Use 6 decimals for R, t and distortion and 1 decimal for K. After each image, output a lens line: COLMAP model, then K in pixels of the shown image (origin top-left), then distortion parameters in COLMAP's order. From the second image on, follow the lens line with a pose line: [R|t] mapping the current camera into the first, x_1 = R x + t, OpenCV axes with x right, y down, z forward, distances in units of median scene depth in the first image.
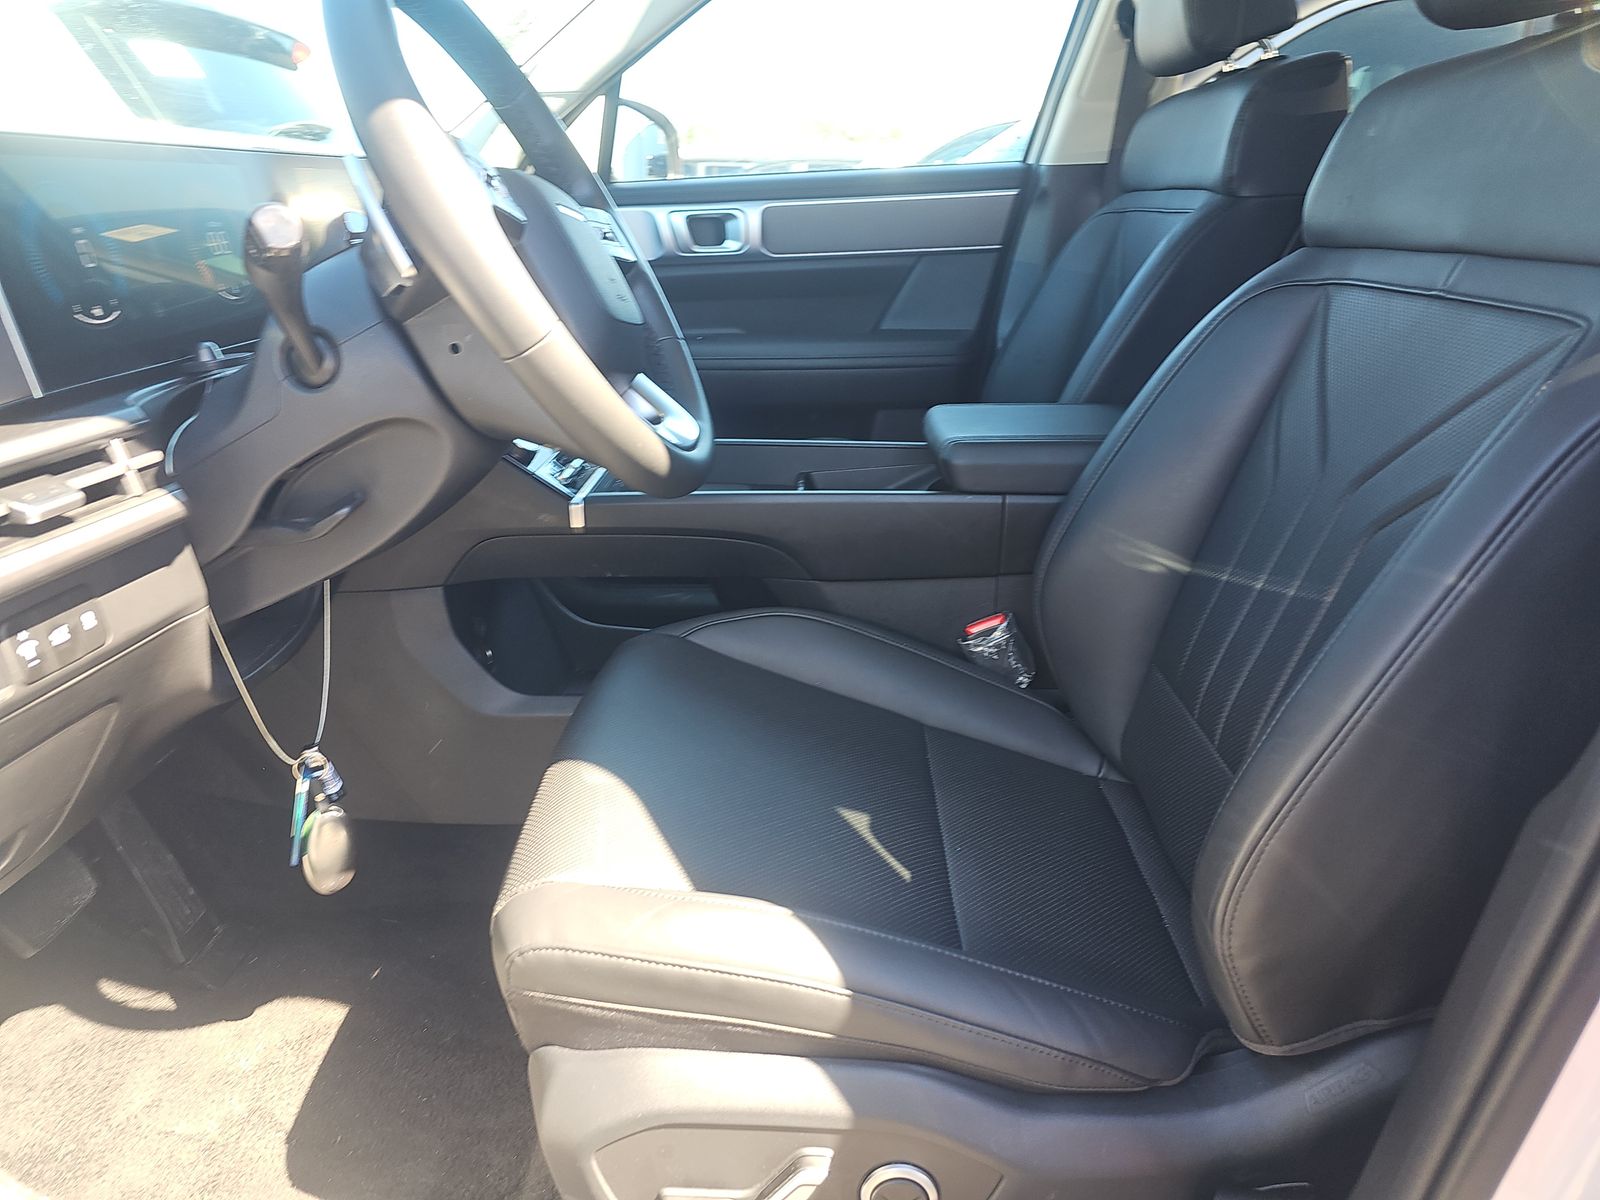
lens RADIAL K [[1056.4, 0, 773.1], [0, 1056.4, 602.5], [0, 0, 1]] dist [0.003291, 0.002714]
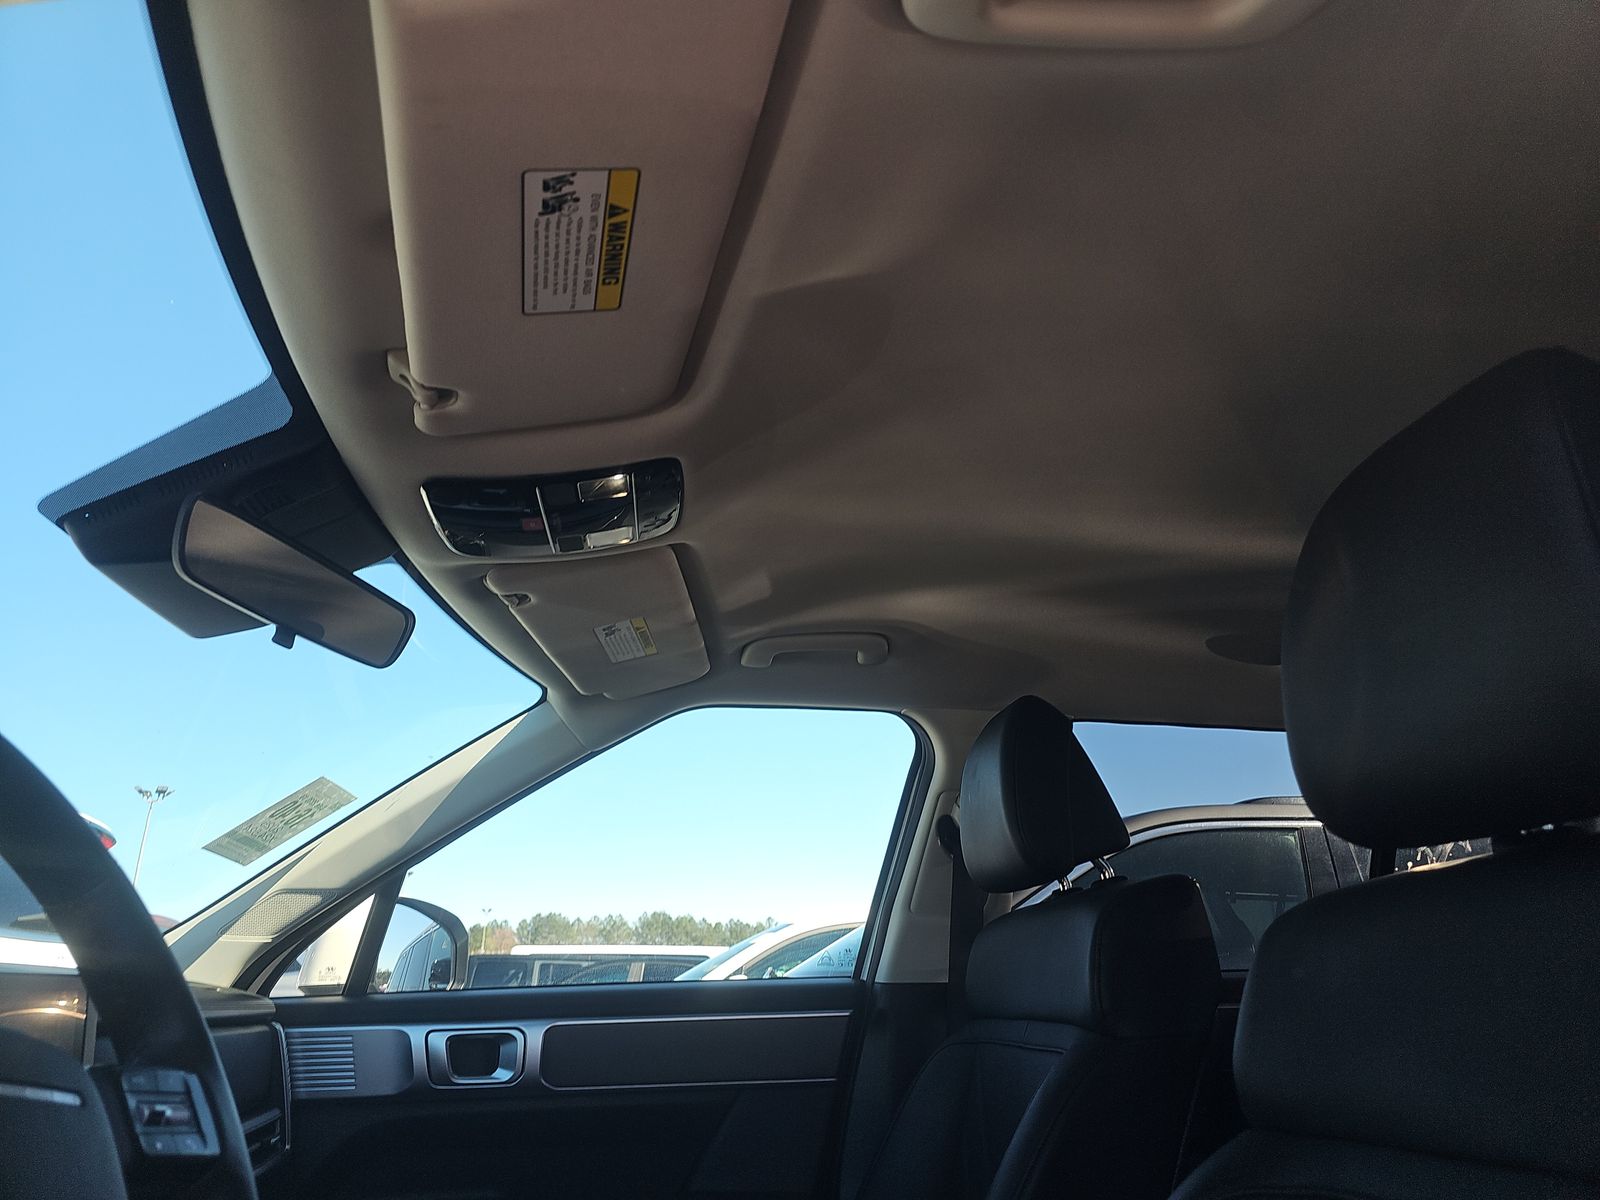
lens RADIAL K [[1073.0, 0, 800.0], [0, 1073.0, 600.0], [0, 0, 1]] dist [0.001202, 0.000513]
pose [[0.986669, 0.070604, 0.146627, 0.037629], [0.043518, 0.753710, -0.655764, -0.069809], [-0.156814, 0.653403, 0.740590, 0.138838]]
